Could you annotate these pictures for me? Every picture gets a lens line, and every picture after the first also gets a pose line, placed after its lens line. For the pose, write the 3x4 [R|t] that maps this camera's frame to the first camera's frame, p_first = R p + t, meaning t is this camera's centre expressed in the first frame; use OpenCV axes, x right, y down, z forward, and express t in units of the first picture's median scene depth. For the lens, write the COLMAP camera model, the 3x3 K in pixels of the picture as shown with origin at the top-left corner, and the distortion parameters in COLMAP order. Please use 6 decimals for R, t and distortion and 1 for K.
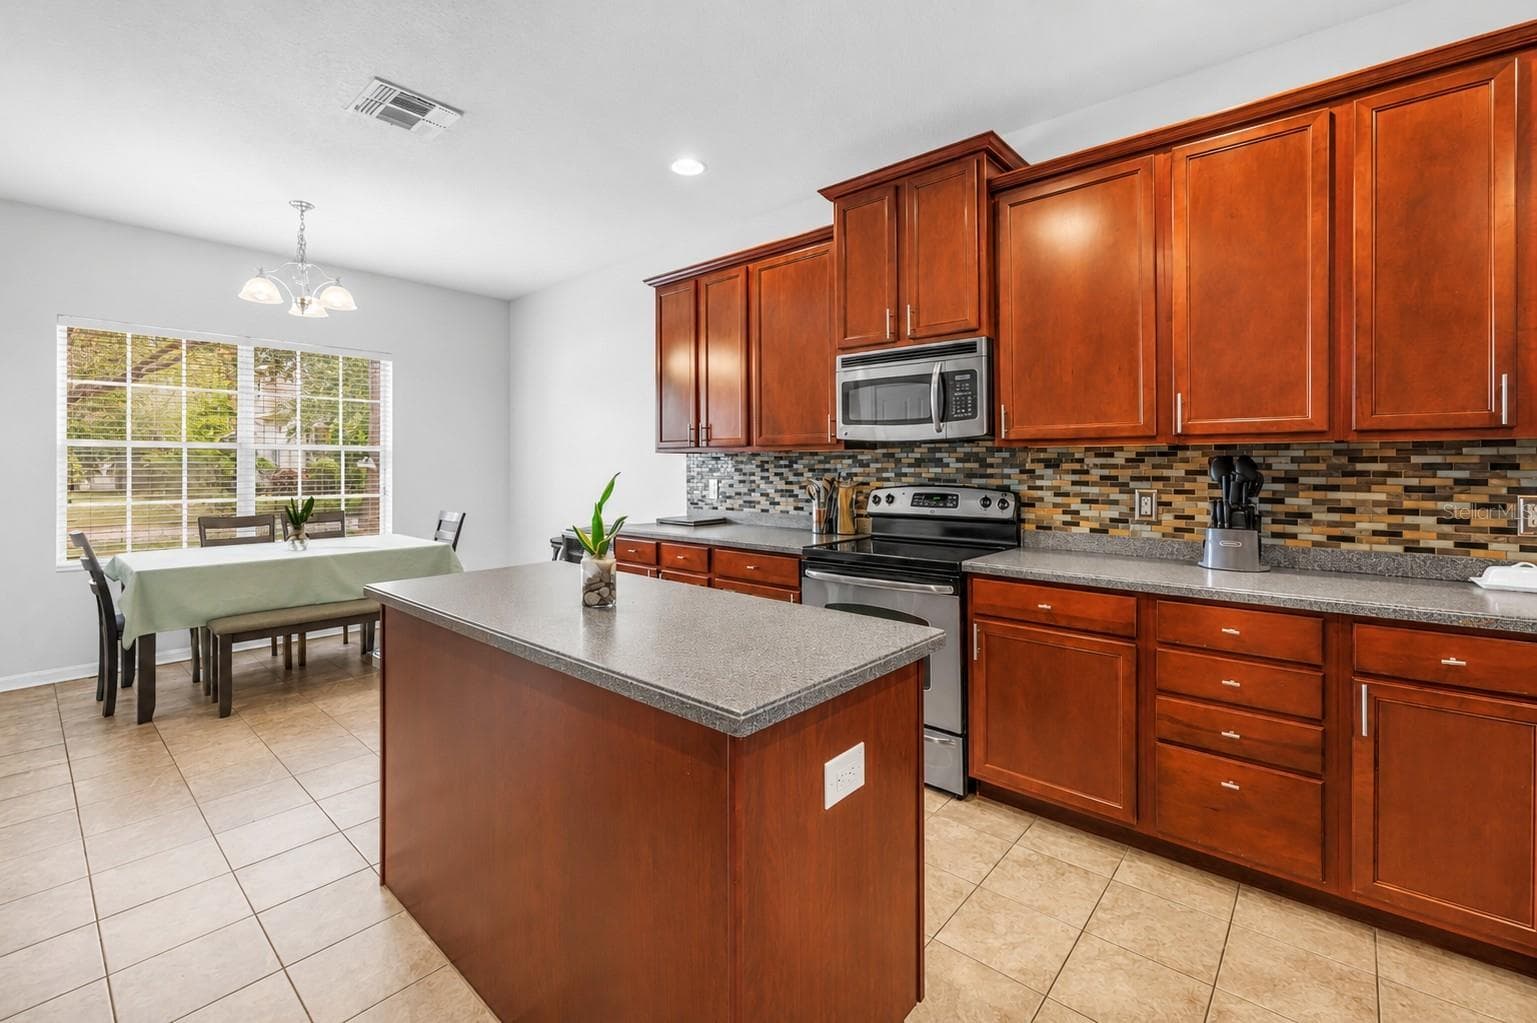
lens RADIAL K [[657.0, 0, 771.2], [0, 657.0, 461.7], [0, 0, 1]] dist [0.000170, -0.000311]
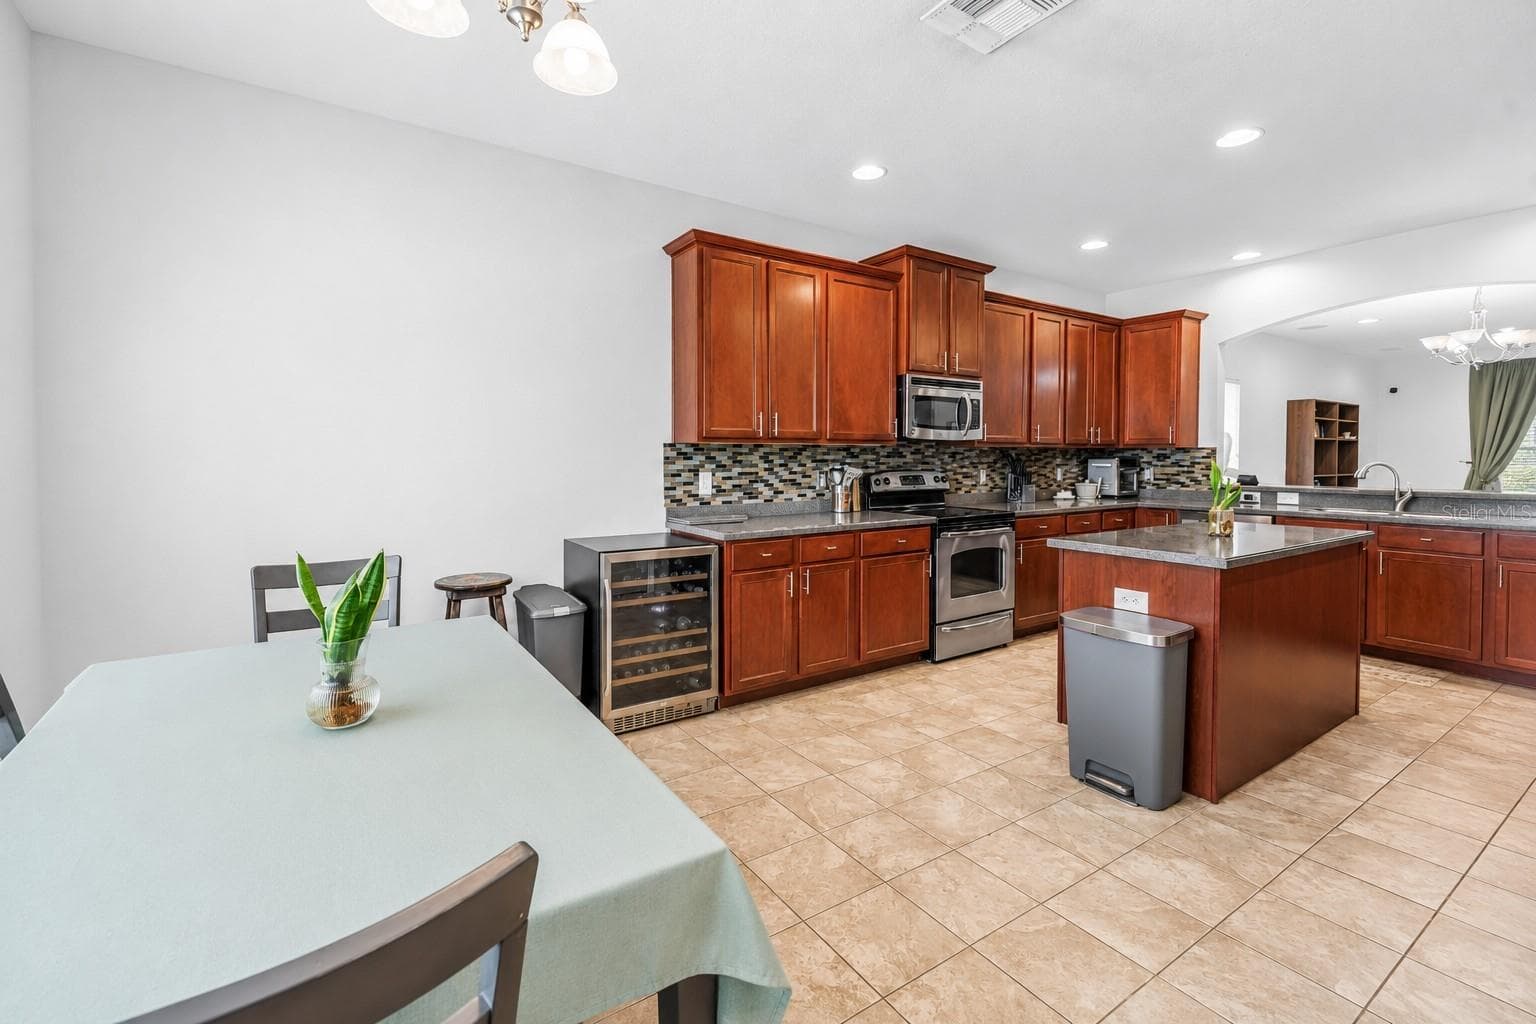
lens RADIAL K [[647.6, 0, 751.6], [0, 647.6, 468.6], [0, 0, 1]] dist [0.002242, 0.000224]
pose [[0.286894, -0.019458, 0.957765, -1.720485], [-0.007333, 0.999720, 0.022507, 0.002698], [-0.957934, -0.013480, 0.286671, 1.270976]]
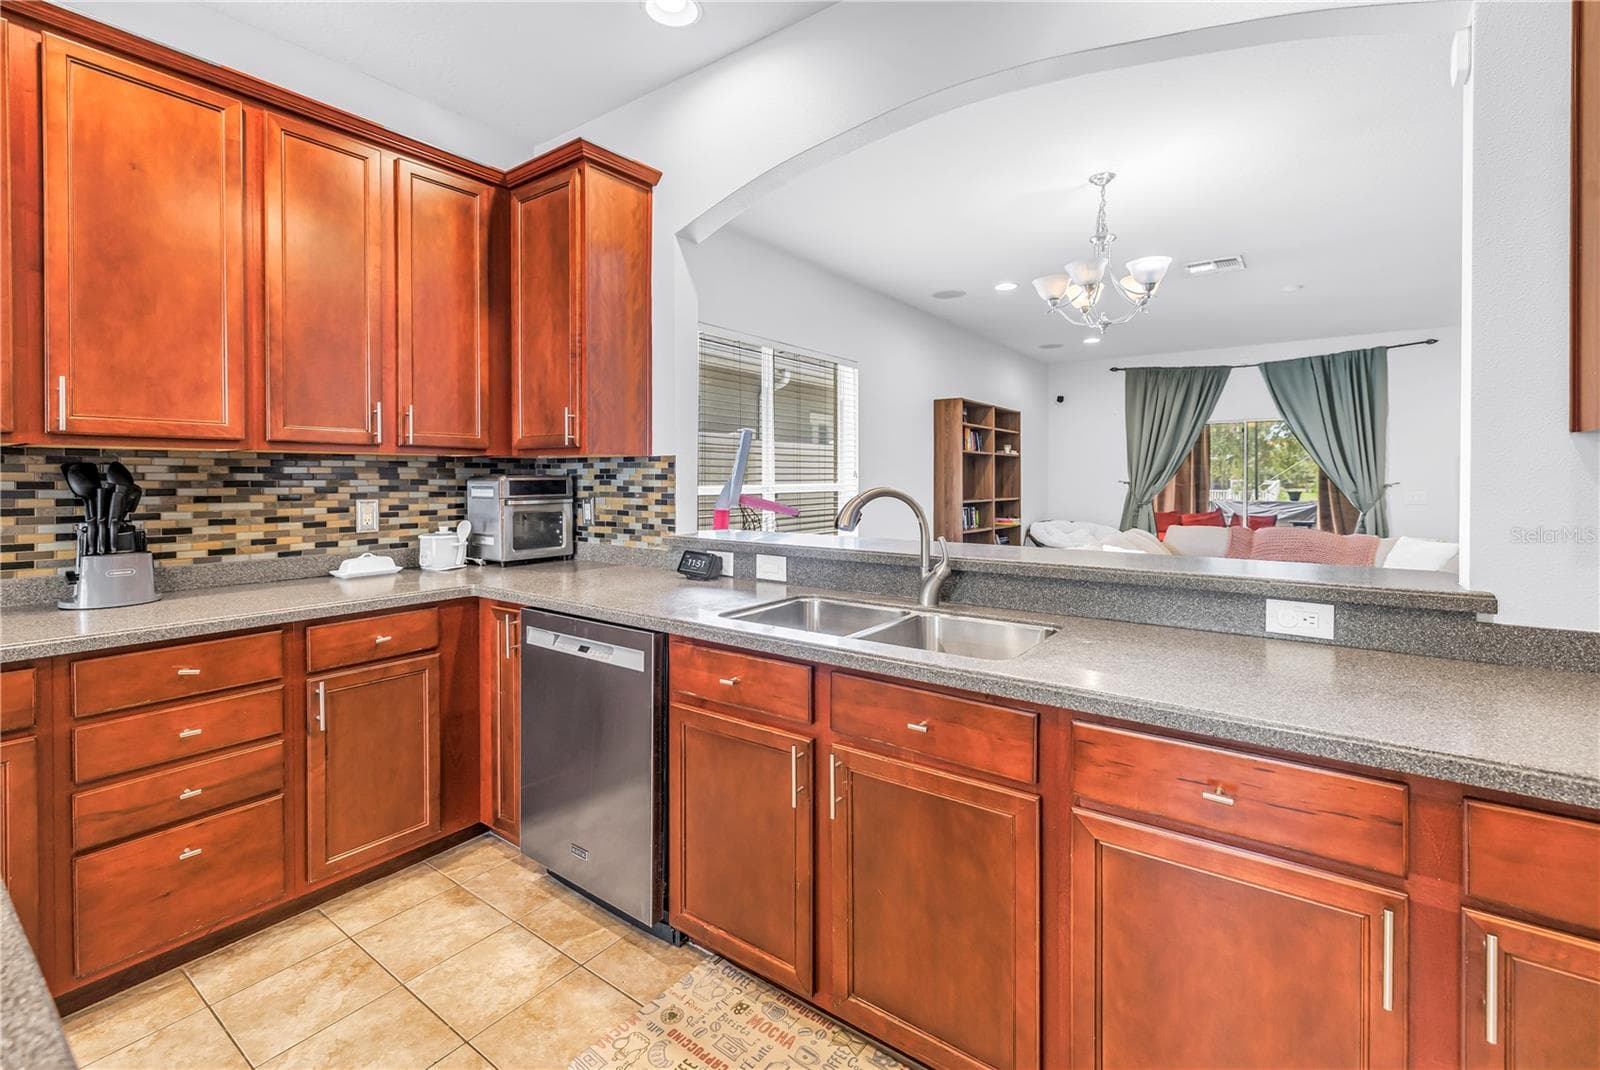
lens RADIAL K [[683.9, 0, 802.8], [0, 683.9, 483.1], [0, 0, 1]] dist [0.000170, -0.000311]
pose [[-0.075634, -0.010407, 0.997081, -0.185557], [-0.007771, 0.999921, 0.009848, 0.000293], [-0.997105, -0.007003, -0.075709, 0.222723]]
